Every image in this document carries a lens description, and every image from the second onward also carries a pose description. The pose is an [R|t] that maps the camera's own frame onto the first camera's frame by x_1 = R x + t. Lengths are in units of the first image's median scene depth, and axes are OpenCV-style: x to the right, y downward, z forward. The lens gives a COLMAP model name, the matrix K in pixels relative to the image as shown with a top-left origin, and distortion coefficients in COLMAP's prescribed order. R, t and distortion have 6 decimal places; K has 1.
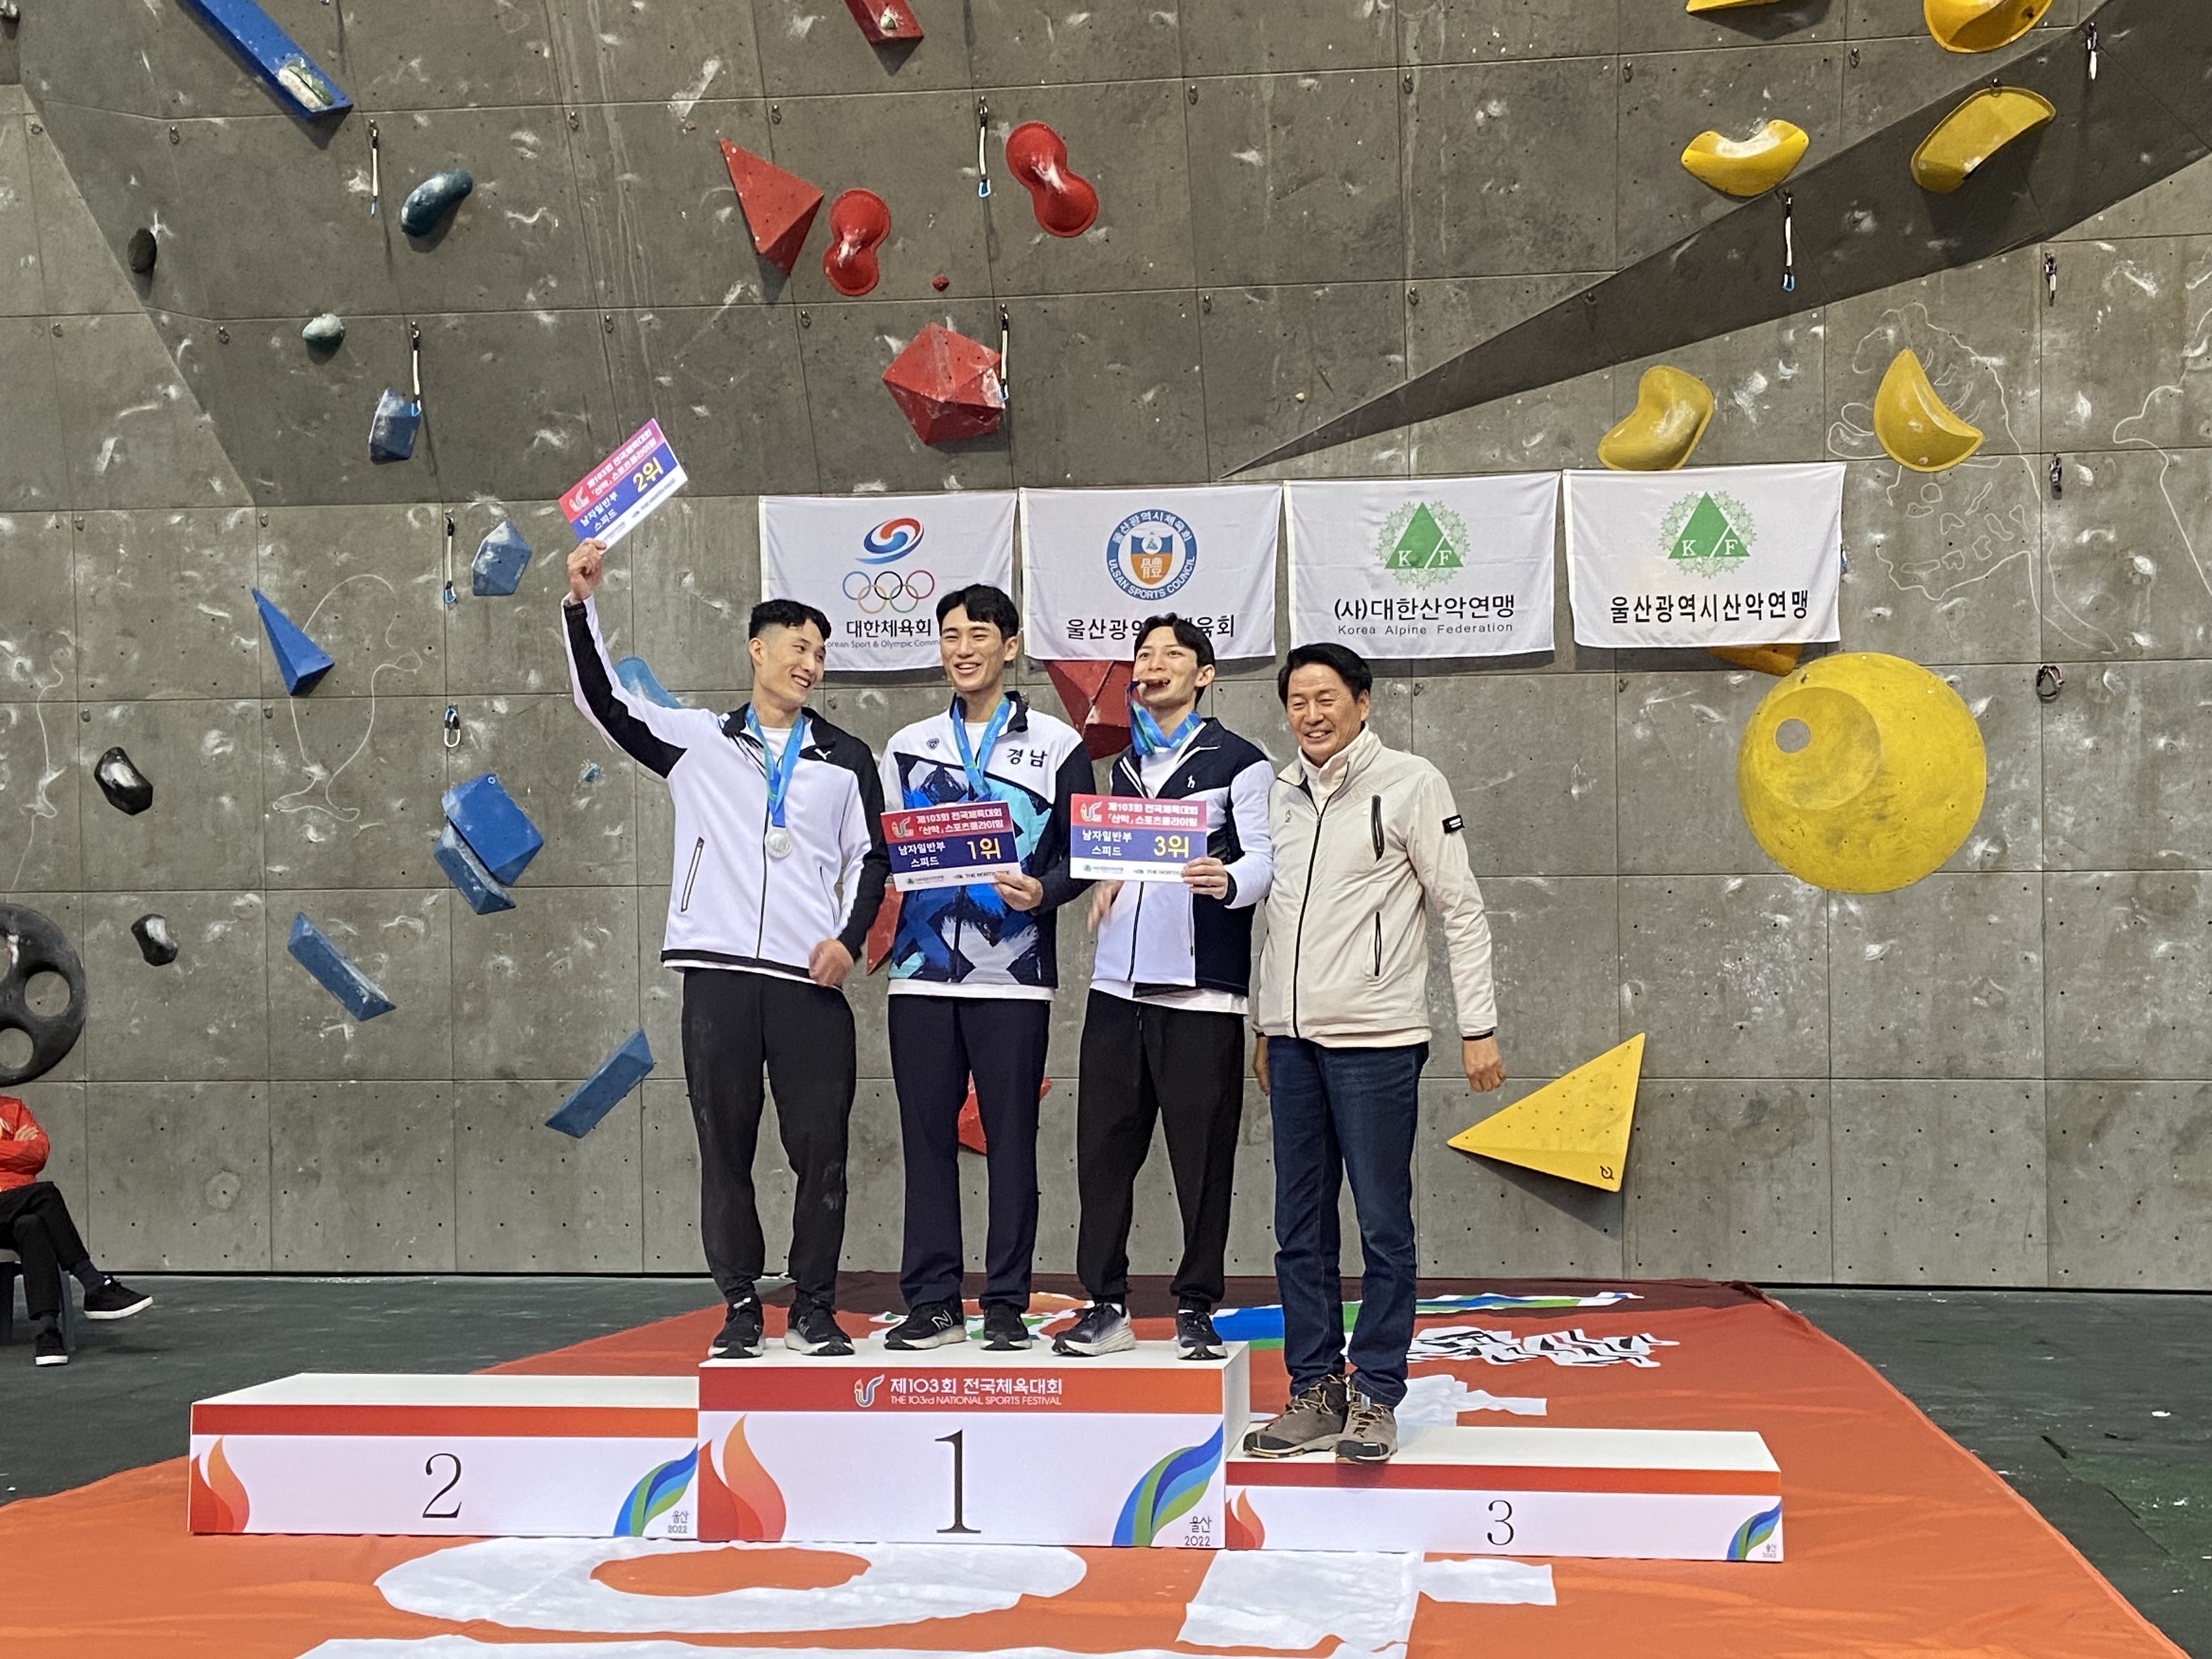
lens RADIAL K [[2921.7, 0, 1138.1], [0, 2921.7, 894.7], [0, 0, 1]] dist [0.121936, -0.134757]
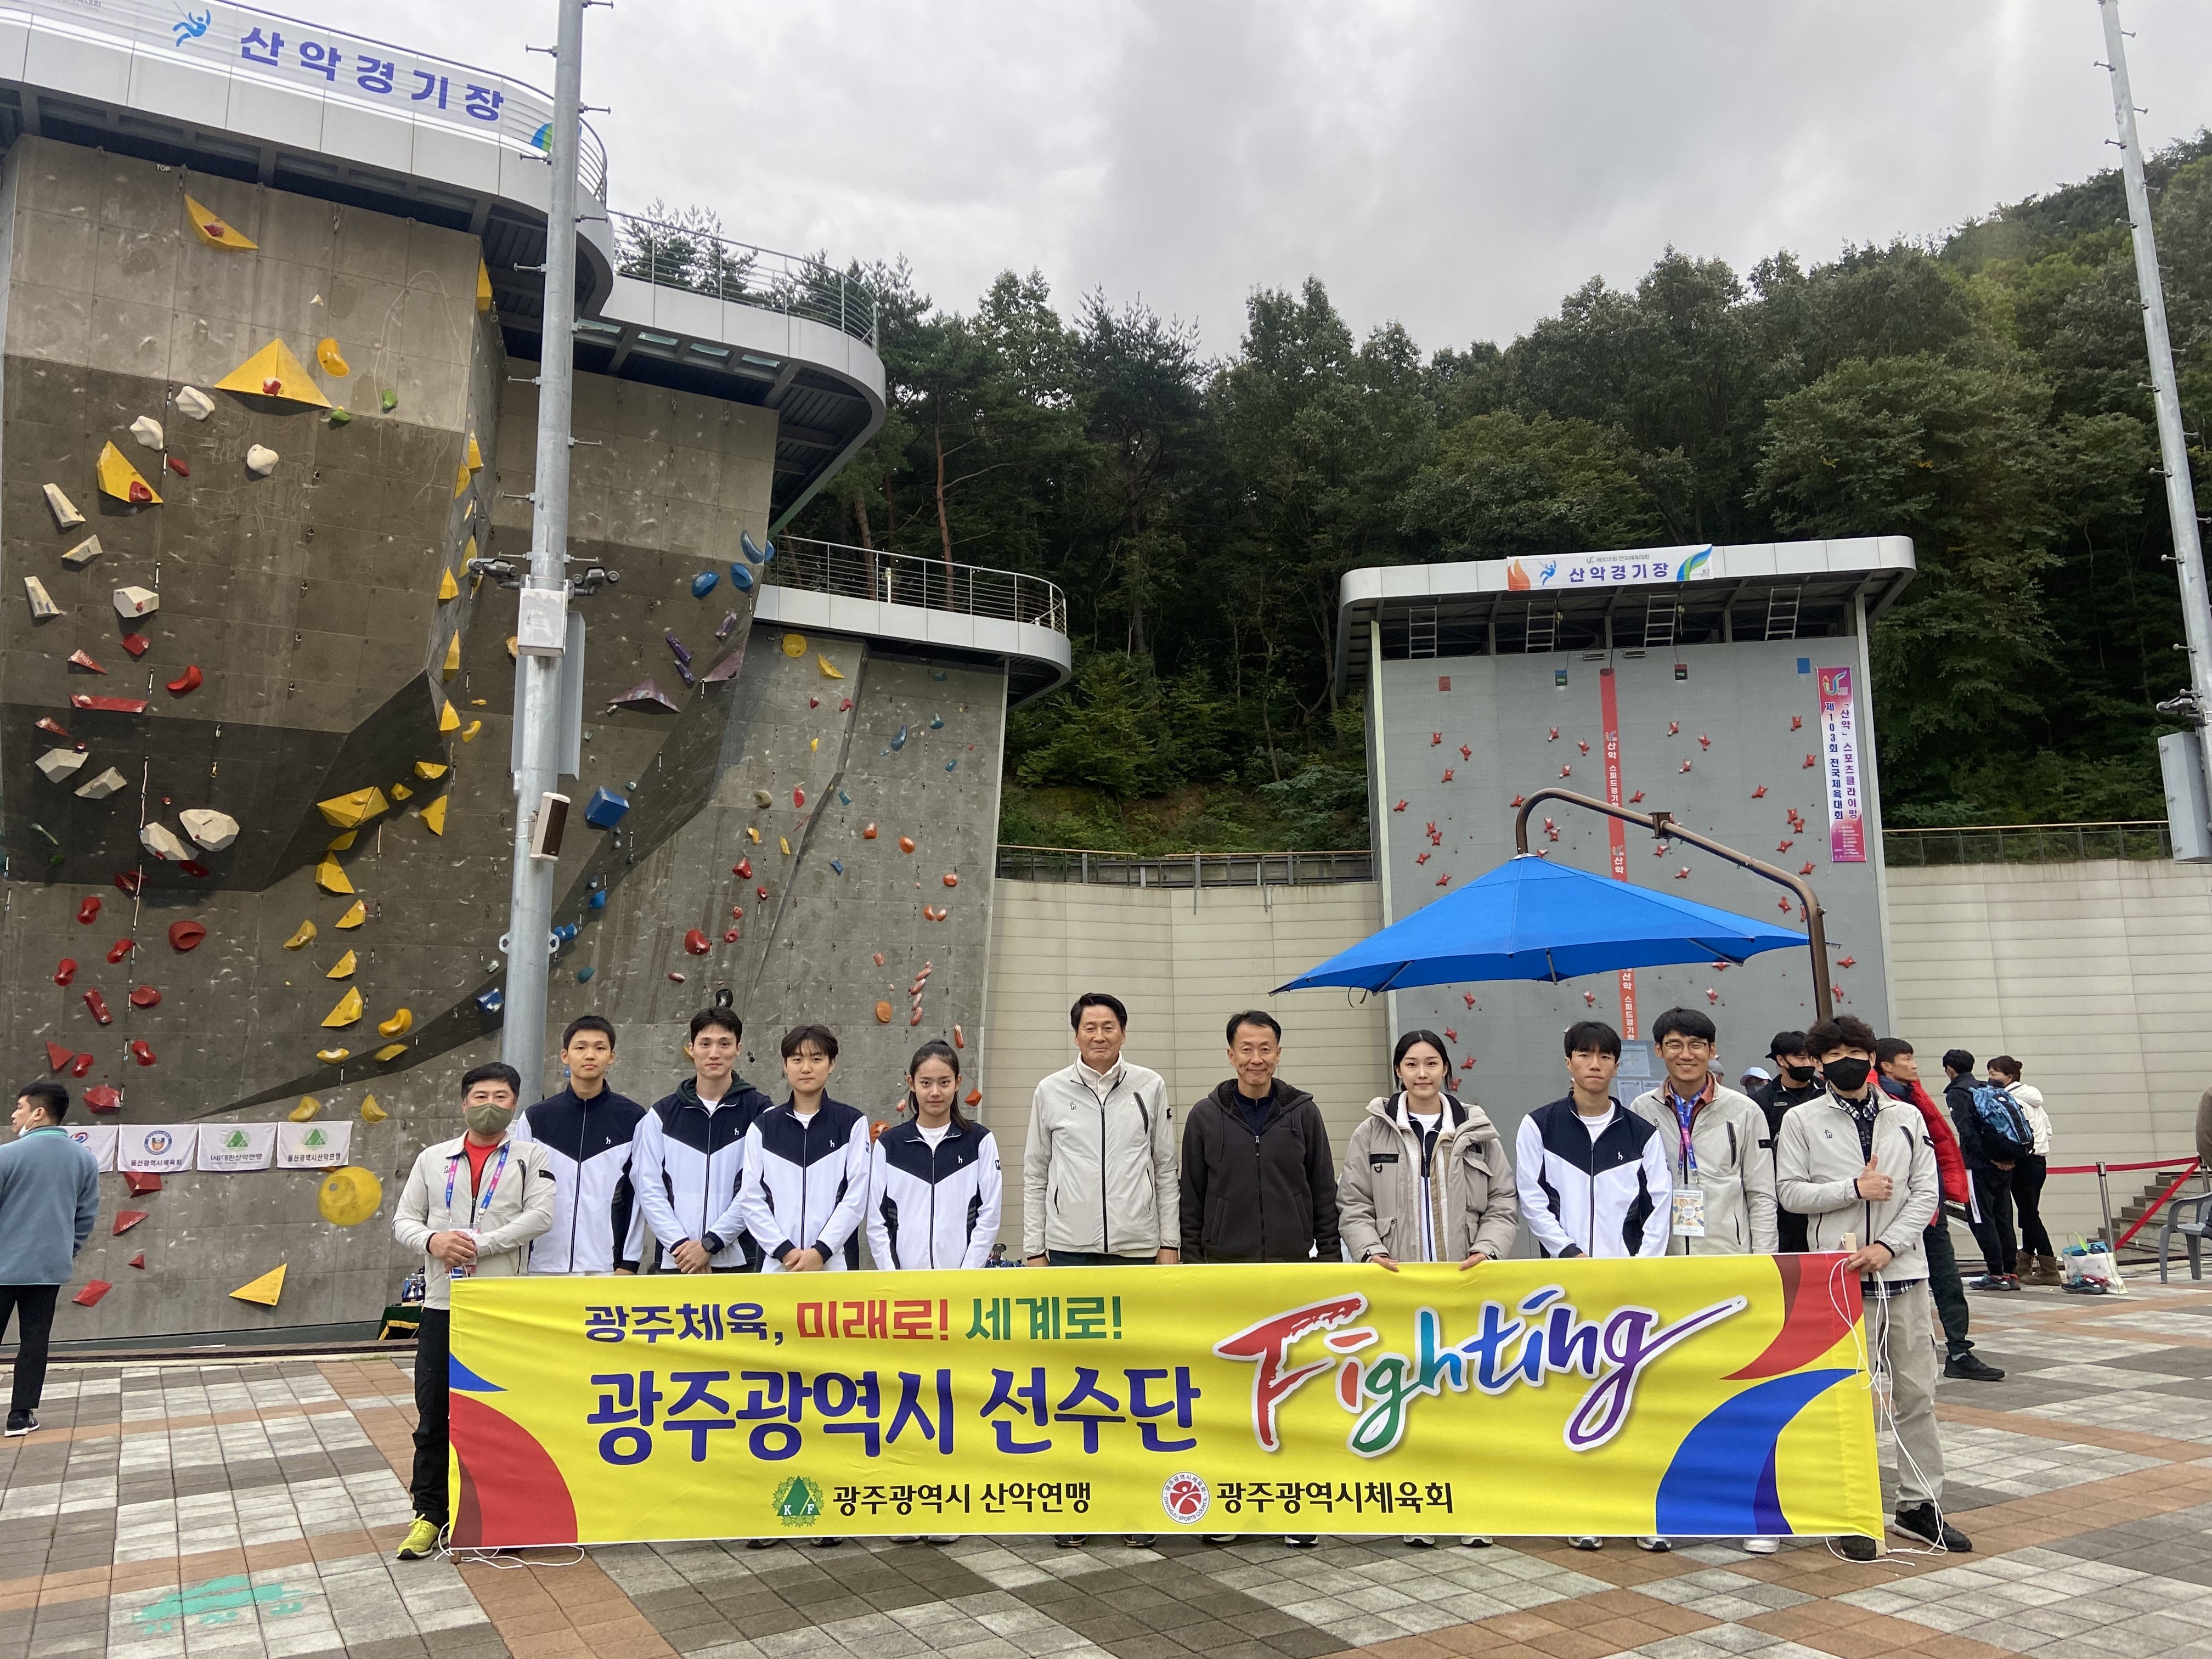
lens RADIAL K [[1671.2, 0, 1114.7], [0, 1671.2, 791.1], [0, 0, 1]] dist [0.127308, -0.153833]
pose [[0.804113, 0.104229, 0.585268, -0.362658], [-0.020646, 0.988812, -0.147729, -0.275037], [-0.594118, 0.106708, 0.797268, -1.647321]]
